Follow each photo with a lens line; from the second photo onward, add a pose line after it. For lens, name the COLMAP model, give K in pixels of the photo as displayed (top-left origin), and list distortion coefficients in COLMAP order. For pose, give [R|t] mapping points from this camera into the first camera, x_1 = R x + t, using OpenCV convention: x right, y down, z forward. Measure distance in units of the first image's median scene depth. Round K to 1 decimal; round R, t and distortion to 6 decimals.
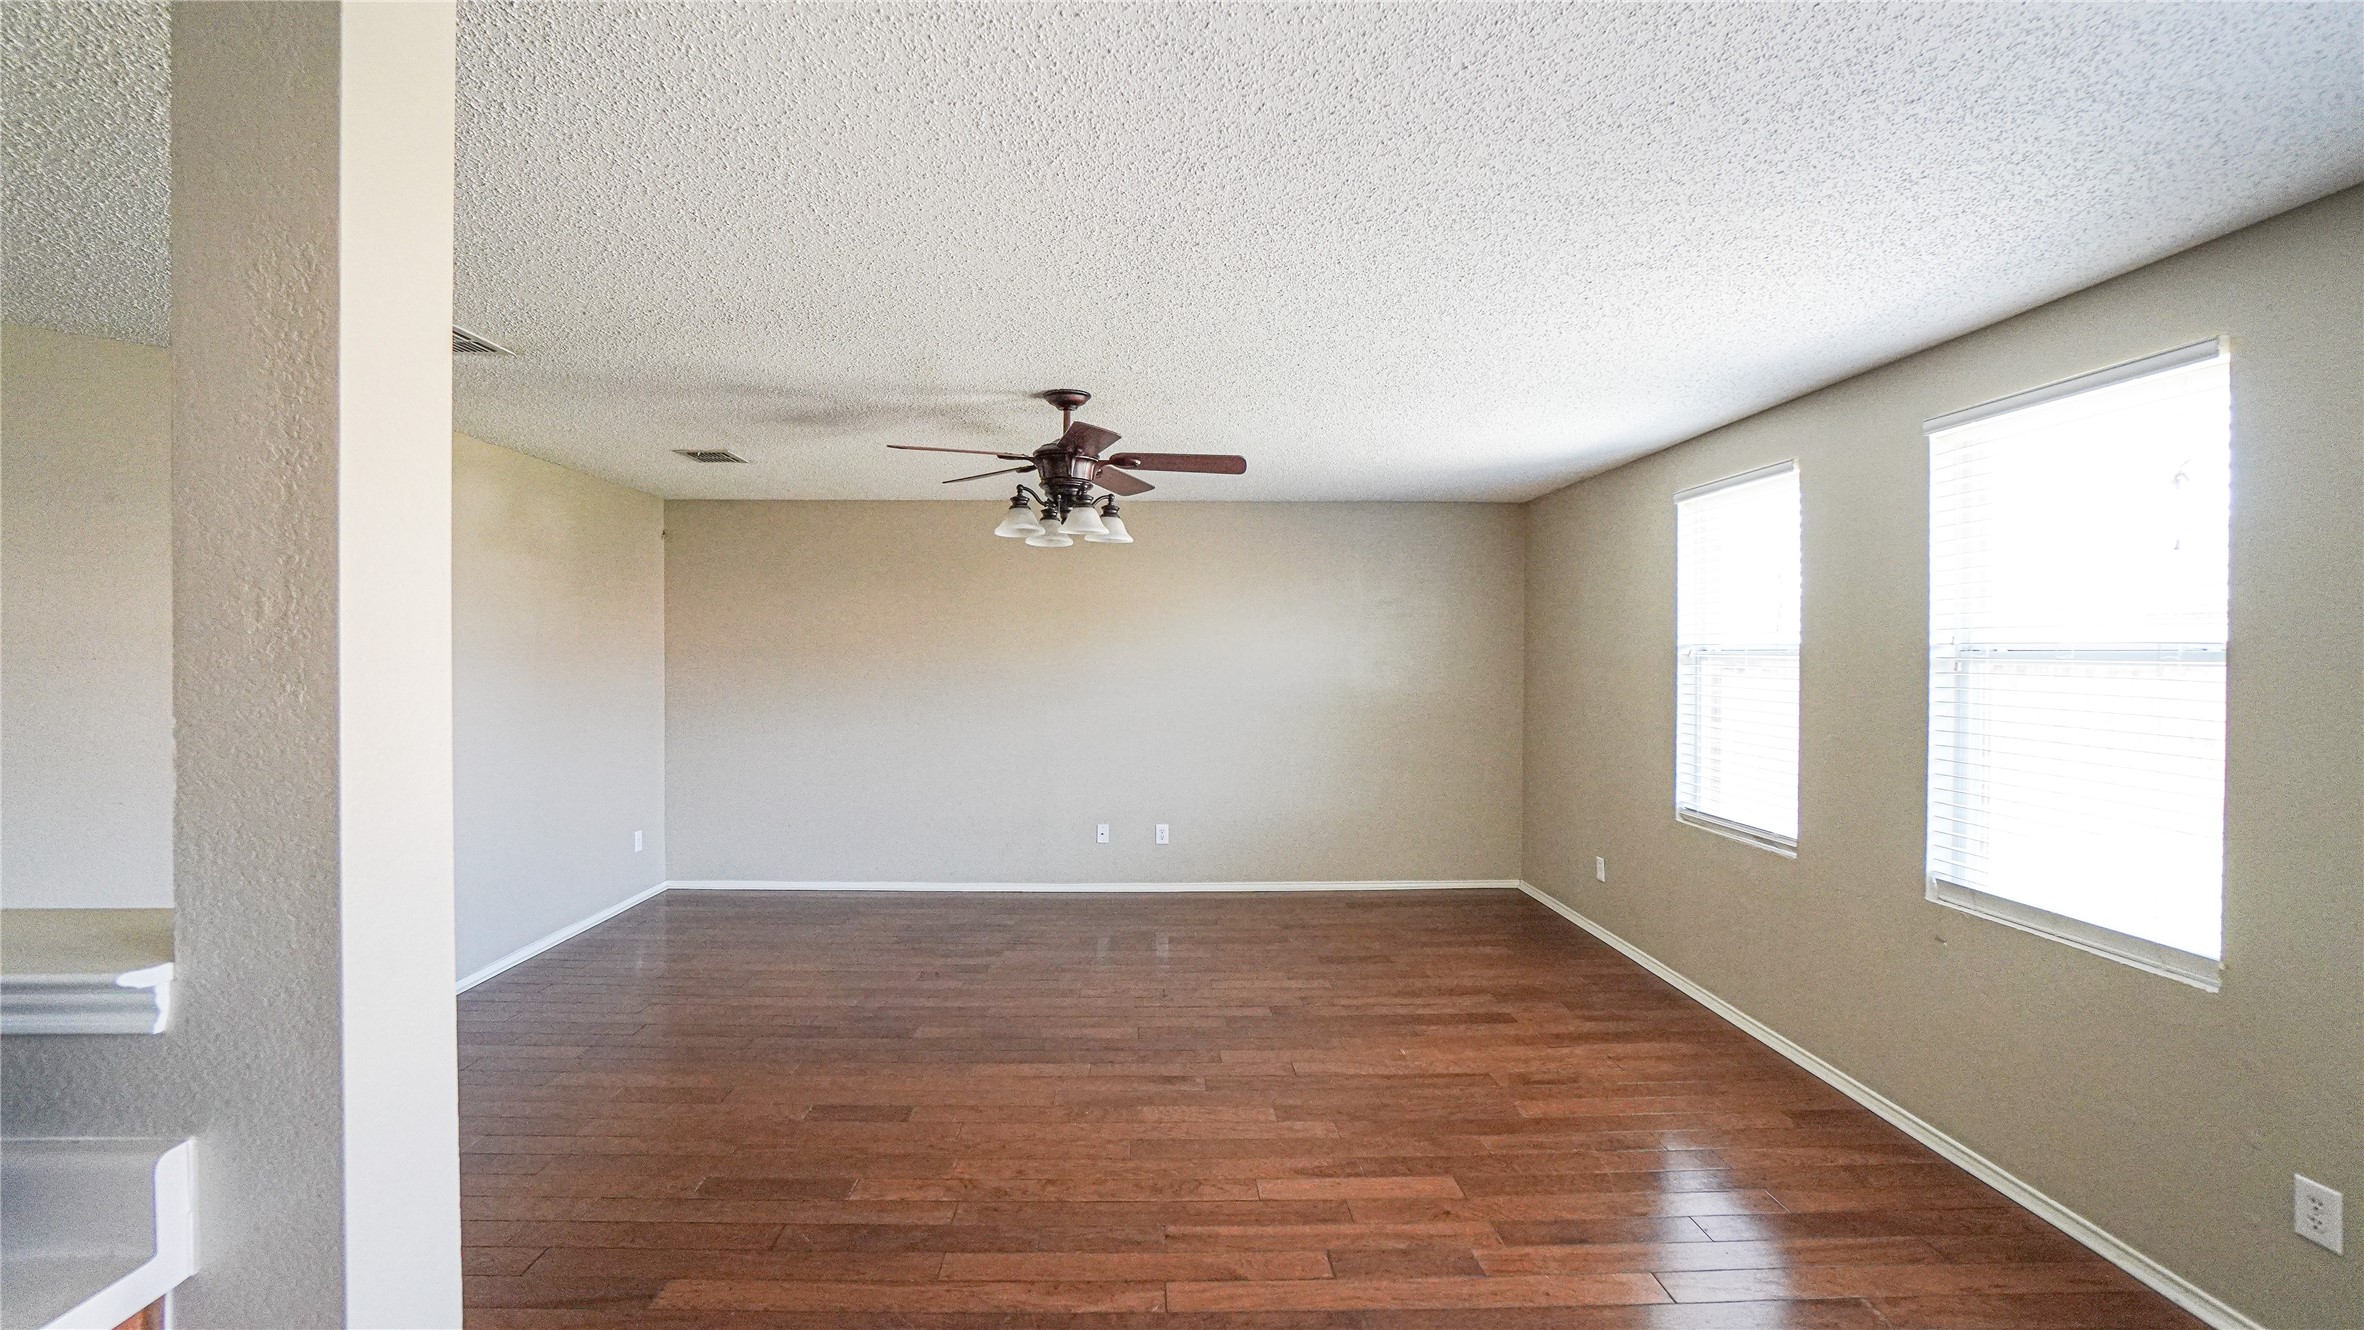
lens RADIAL K [[1067.1, 0, 1173.4], [0, 1067.1, 664.3], [0, 0, 1]] dist [-0.058836, 0.020356]
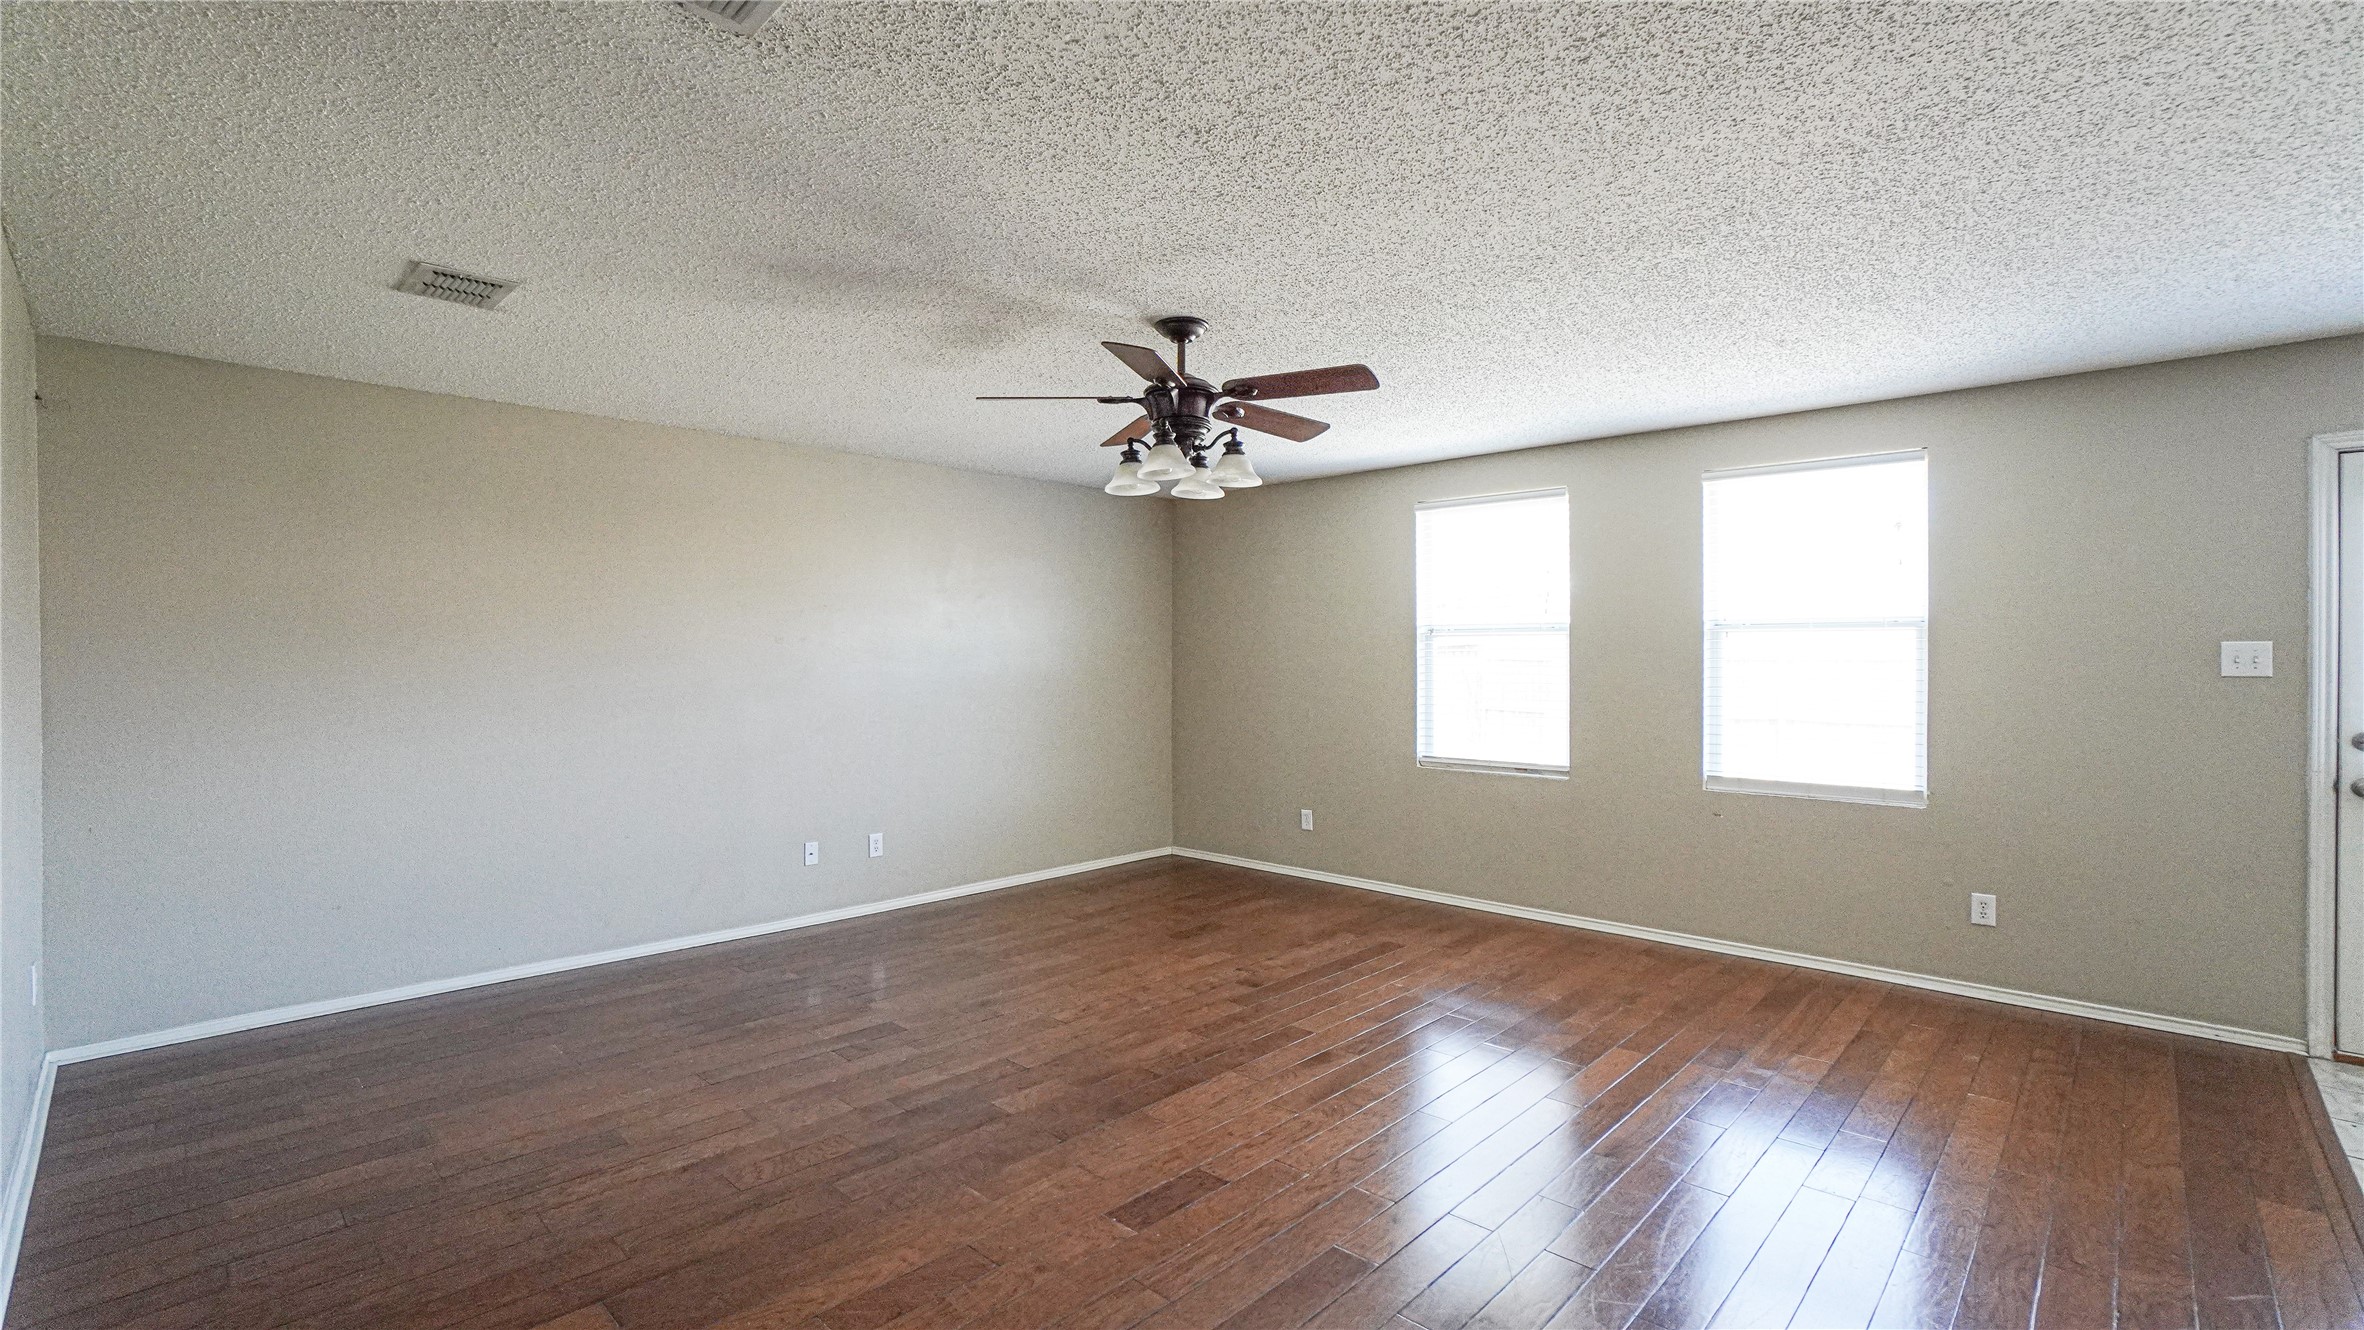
lens RADIAL K [[1067.1, 0, 1173.4], [0, 1067.1, 664.3], [0, 0, 1]] dist [-0.058836, 0.020356]
pose [[0.680349, 0.004053, 0.732877, -0.709889], [0.002470, 0.999966, -0.007824, 0.042010], [-0.732884, 0.007133, 0.680316, 0.405037]]
